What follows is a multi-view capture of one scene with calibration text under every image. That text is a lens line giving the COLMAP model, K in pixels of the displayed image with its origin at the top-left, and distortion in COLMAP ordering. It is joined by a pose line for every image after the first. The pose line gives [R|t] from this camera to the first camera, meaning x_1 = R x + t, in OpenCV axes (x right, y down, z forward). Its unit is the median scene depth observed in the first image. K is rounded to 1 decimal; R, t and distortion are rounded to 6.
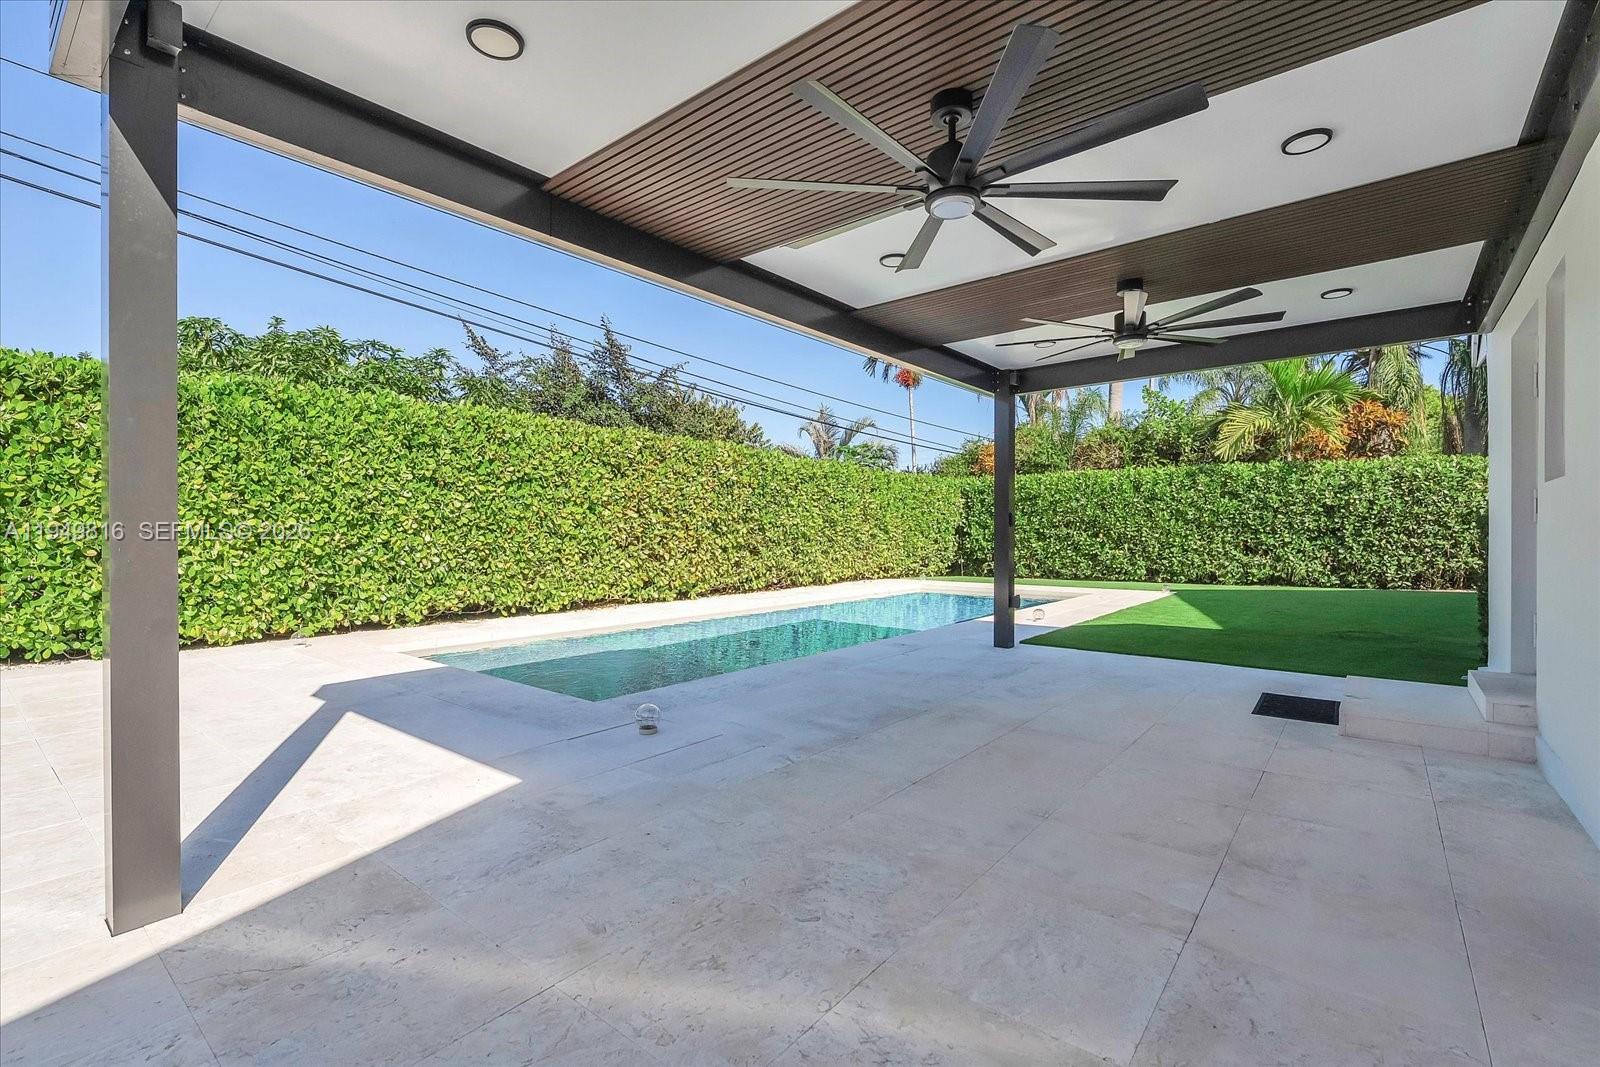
lens RADIAL K [[720.1, 0, 791.5], [0, 720.1, 527.2], [0, 0, 1]] dist [0.000799, 0.000207]
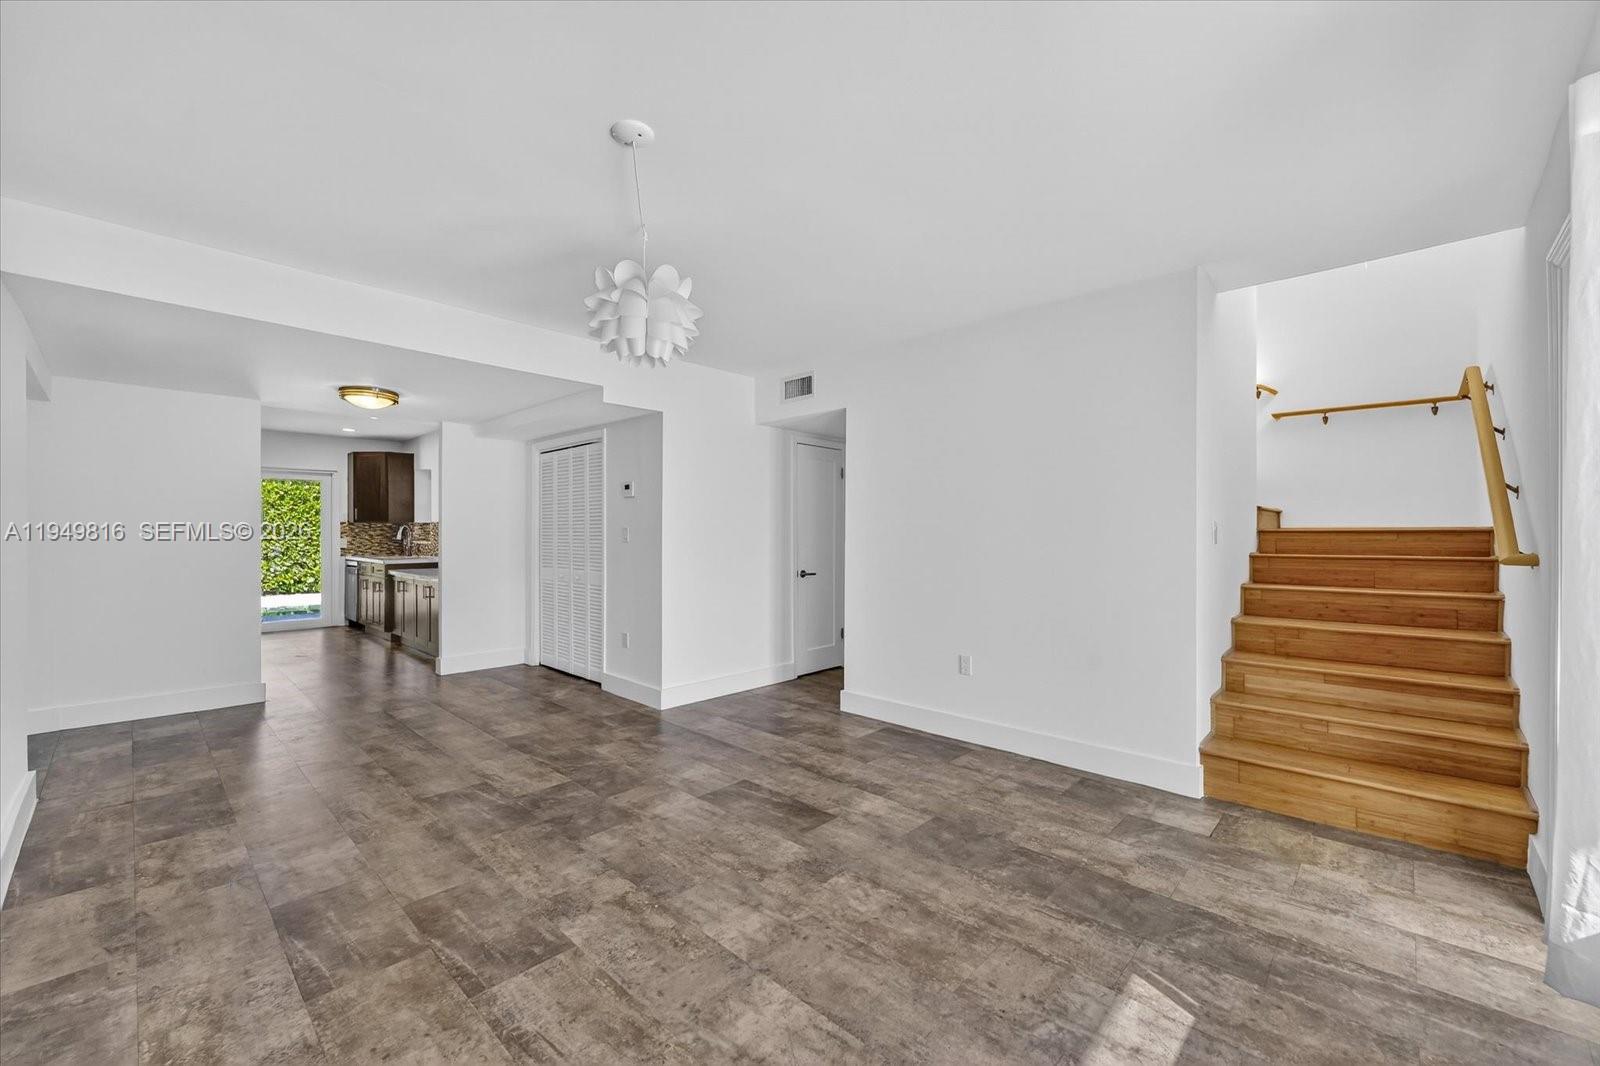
lens RADIAL K [[654.0, 0, 795.6], [0, 654.0, 532.9], [0, 0, 1]] dist [-0.001430, -0.000110]
pose [[0.996728, 0.005908, -0.080608, 0.903299], [-0.005718, 0.999980, 0.002586, -0.033693], [0.080621, -0.002117, 0.996743, -0.293810]]
